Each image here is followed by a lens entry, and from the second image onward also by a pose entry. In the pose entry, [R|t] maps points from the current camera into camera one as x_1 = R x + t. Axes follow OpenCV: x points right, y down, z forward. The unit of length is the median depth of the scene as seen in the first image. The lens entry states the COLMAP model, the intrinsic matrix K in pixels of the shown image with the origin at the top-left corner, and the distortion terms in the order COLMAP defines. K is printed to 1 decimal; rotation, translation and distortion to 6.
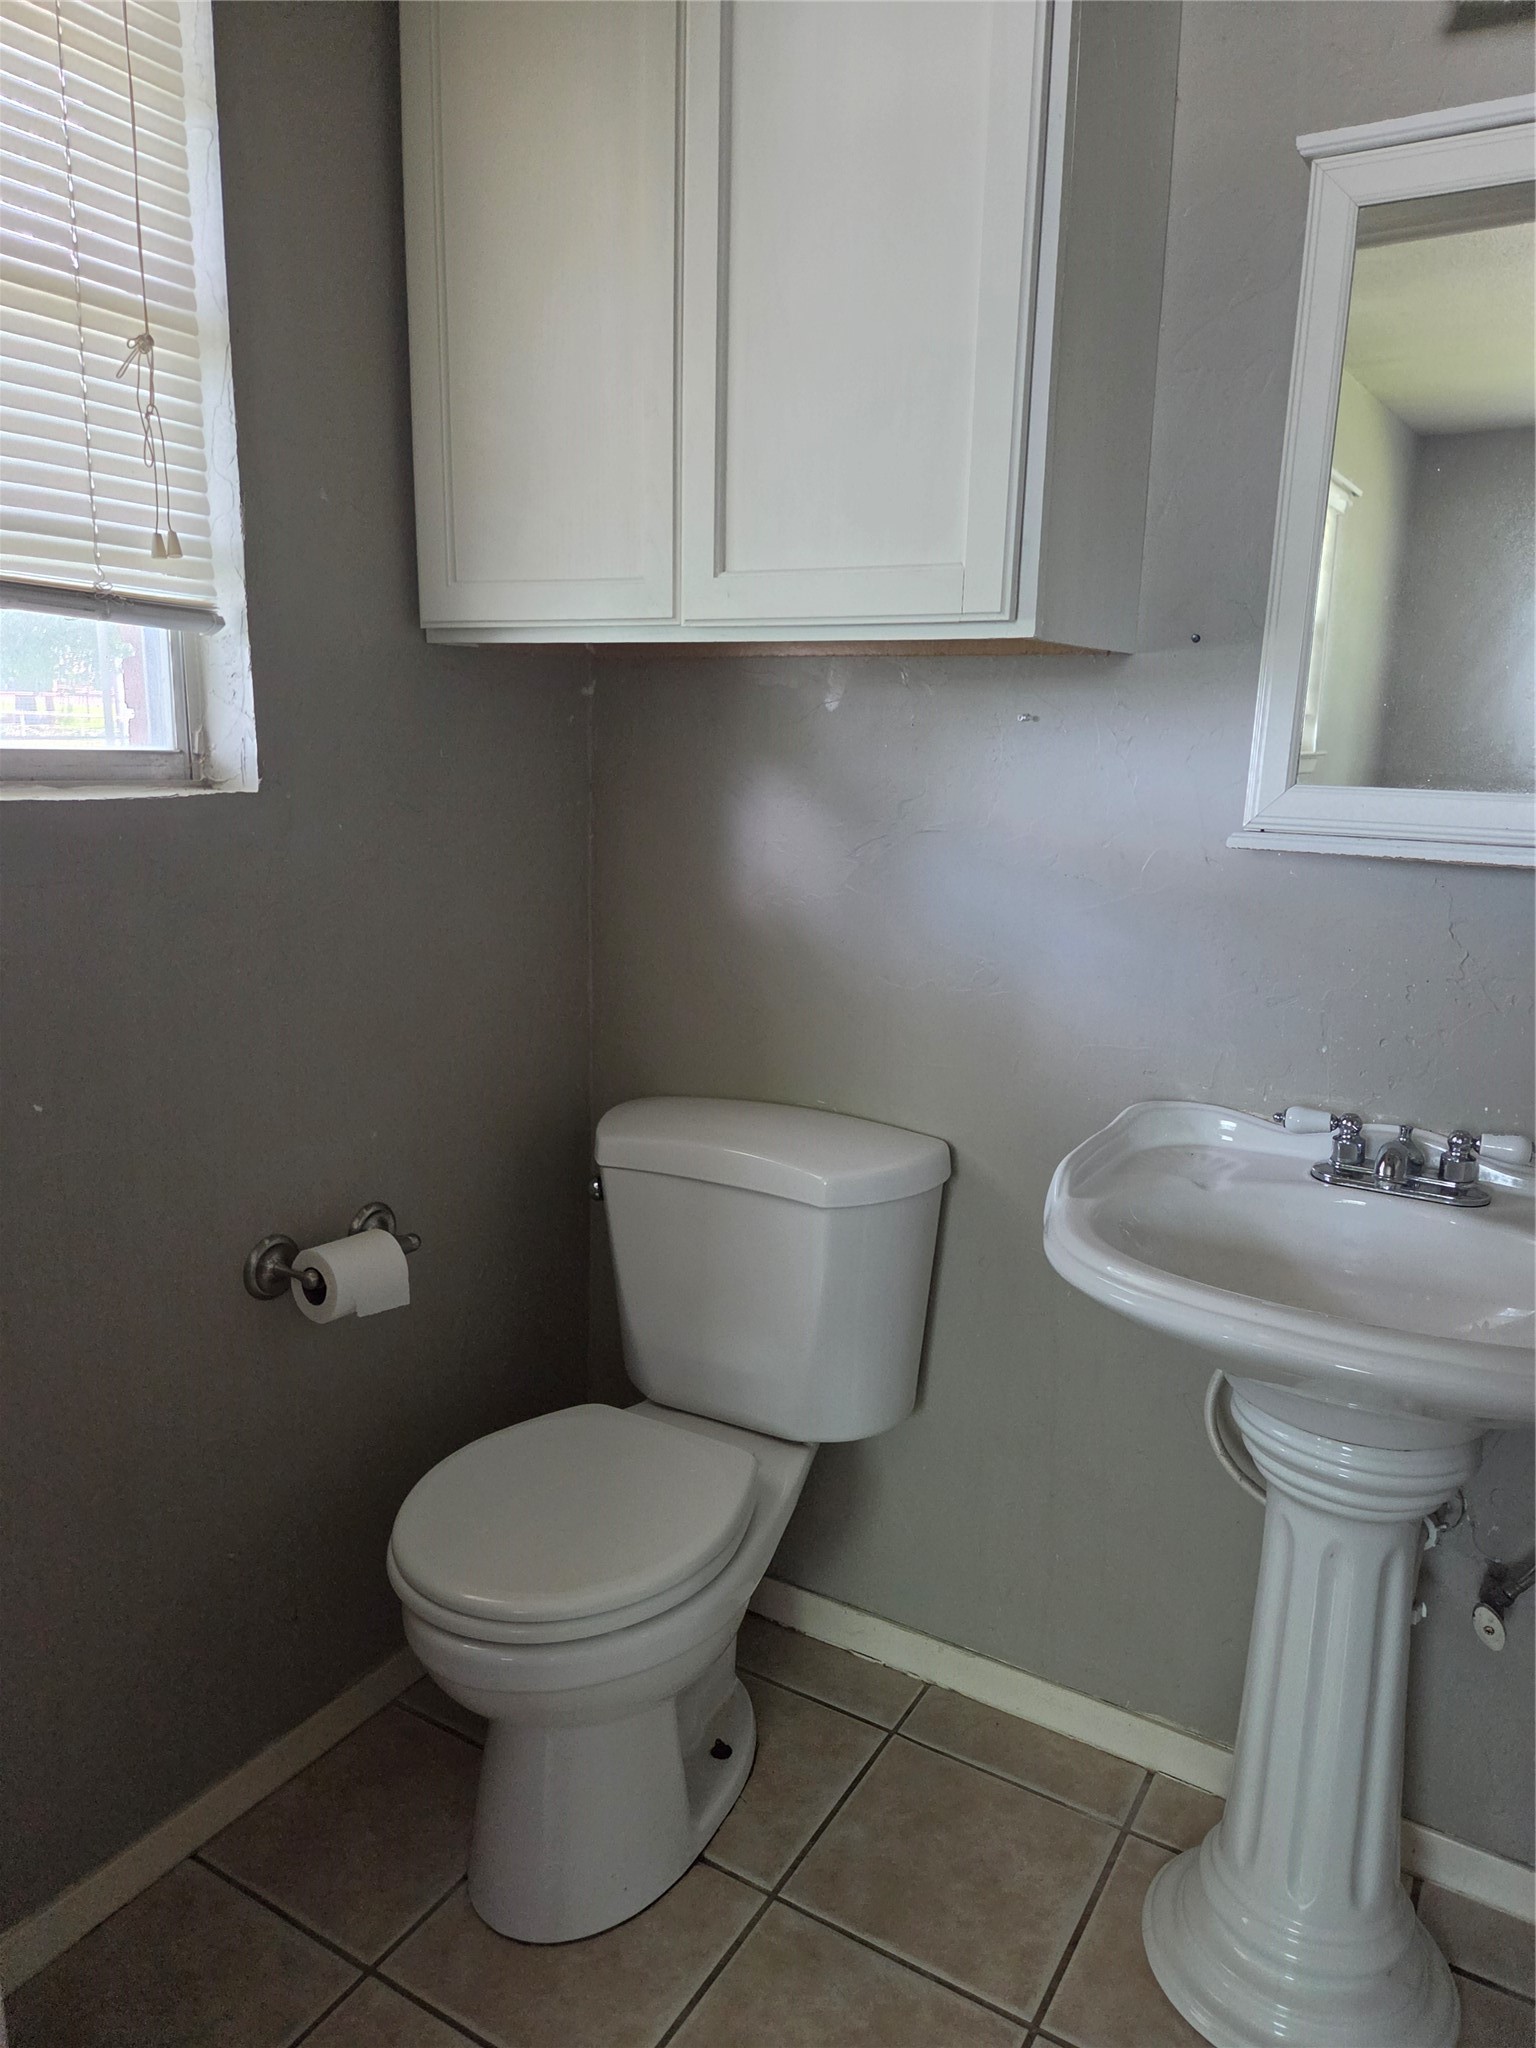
lens RADIAL K [[1370.4, 0, 768.0], [0, 1370.4, 1024.0], [0, 0, 1]] dist [0.006812, -0.001004]
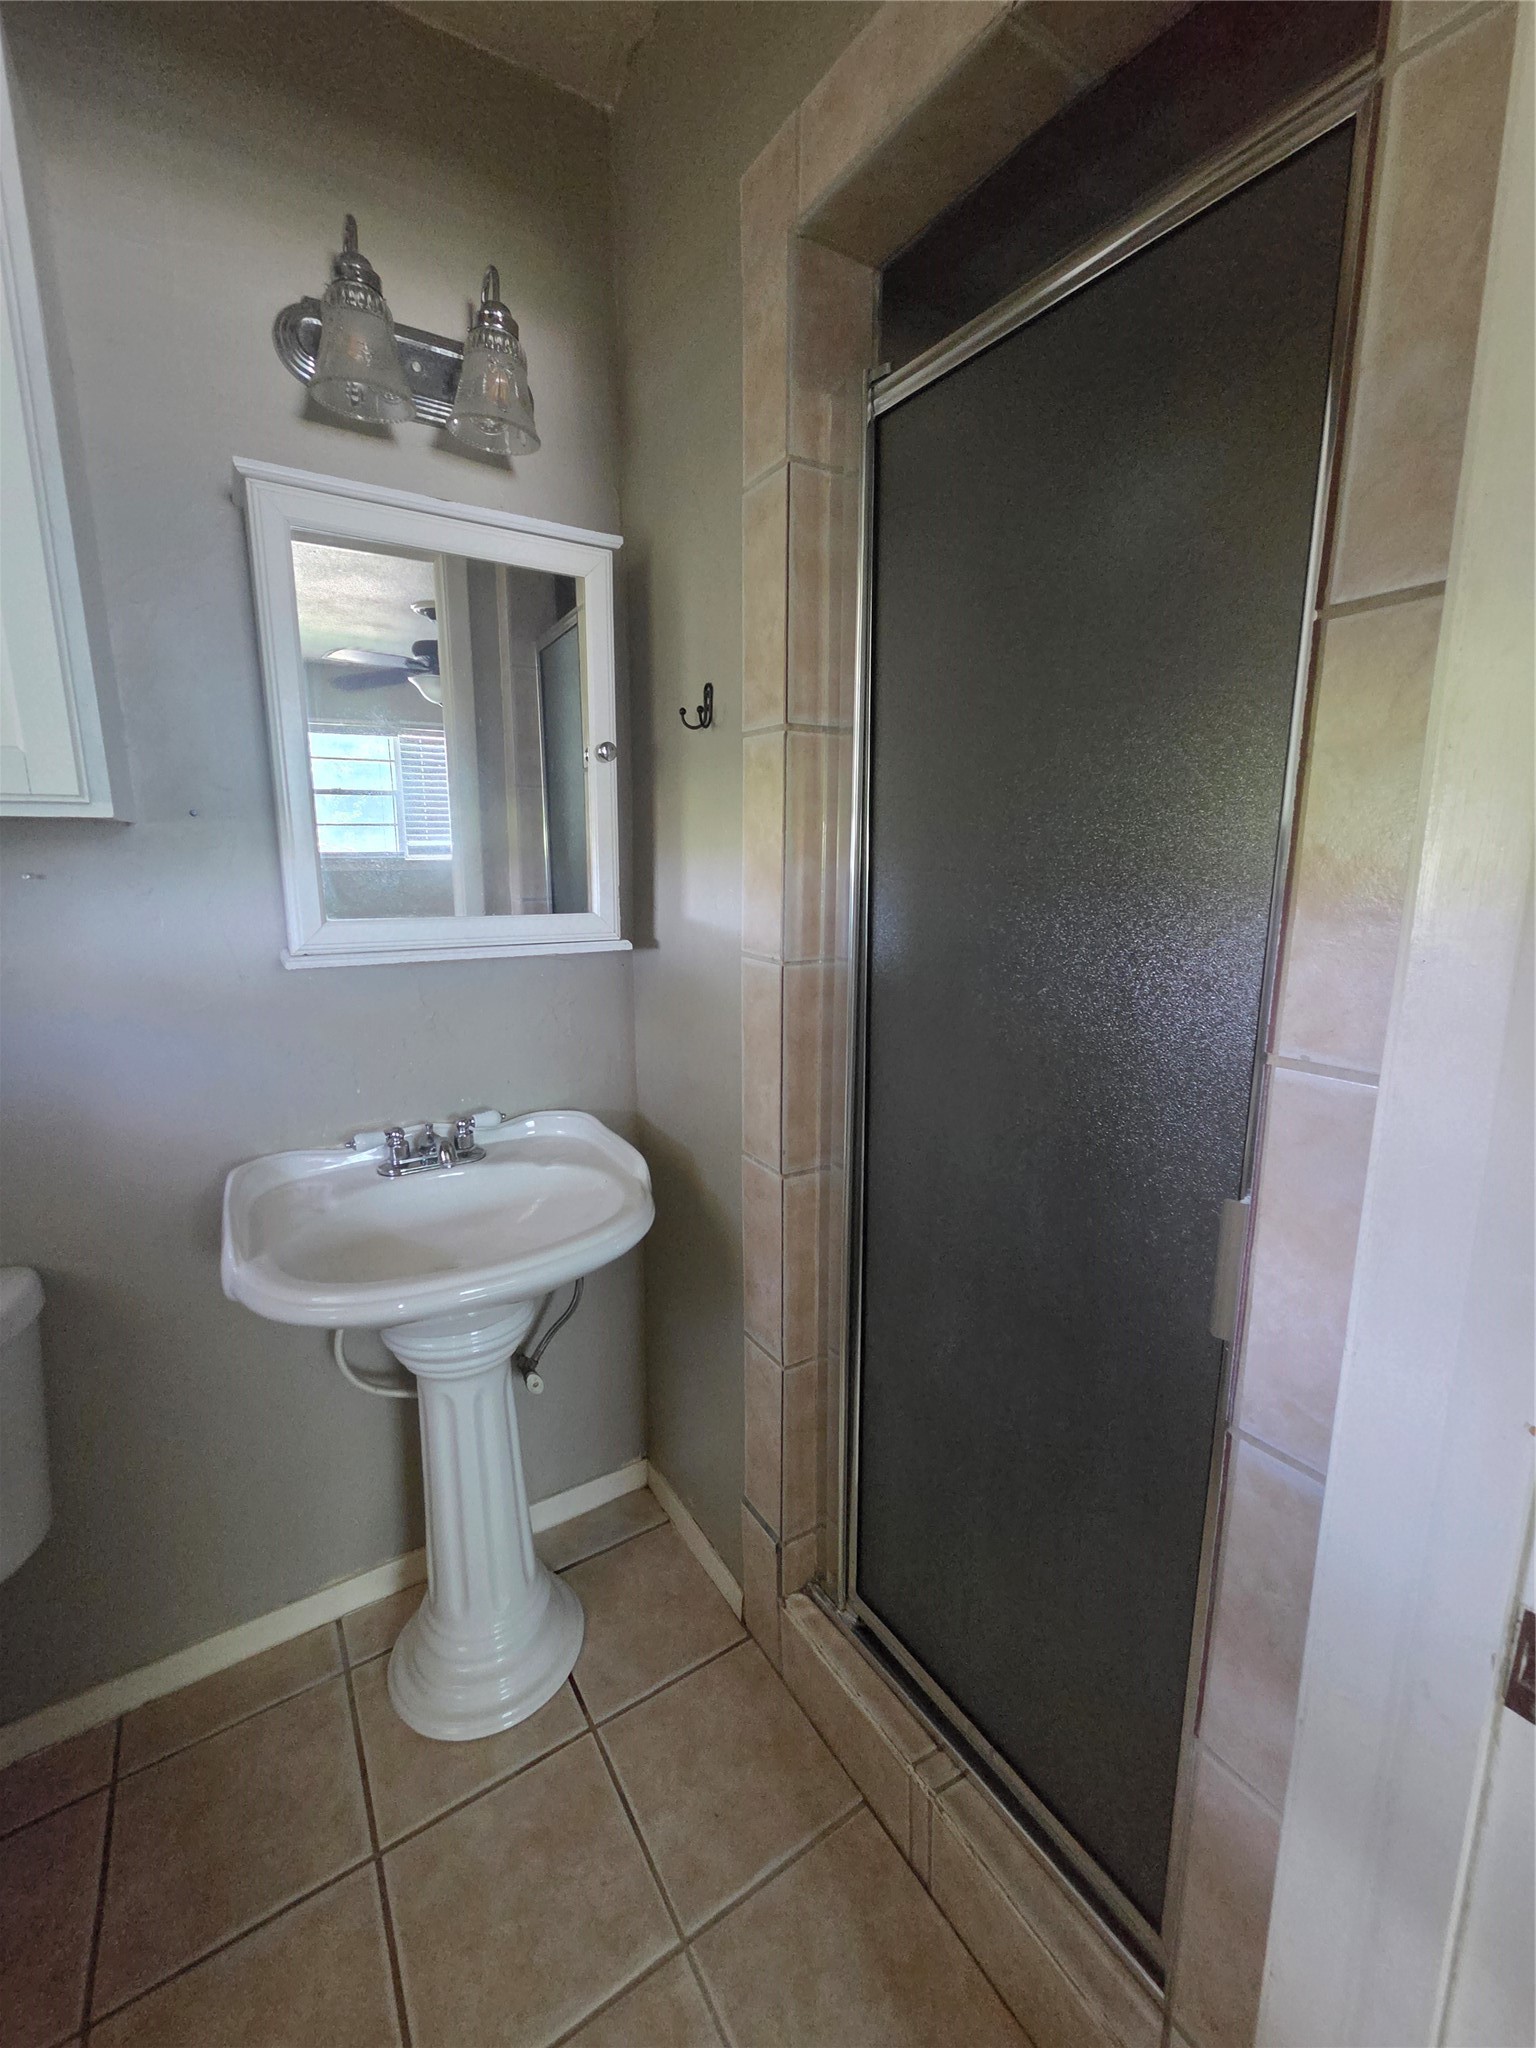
lens RADIAL K [[837.6, 0, 765.1], [0, 837.6, 1020.7], [0, 0, 1]] dist [-0.011706, 0.005659]
pose [[0.441697, -0.199160, 0.874780, -0.182092], [0.193493, 0.973249, 0.123880, -0.085124], [-0.876051, 0.114546, 0.468417, 0.187354]]
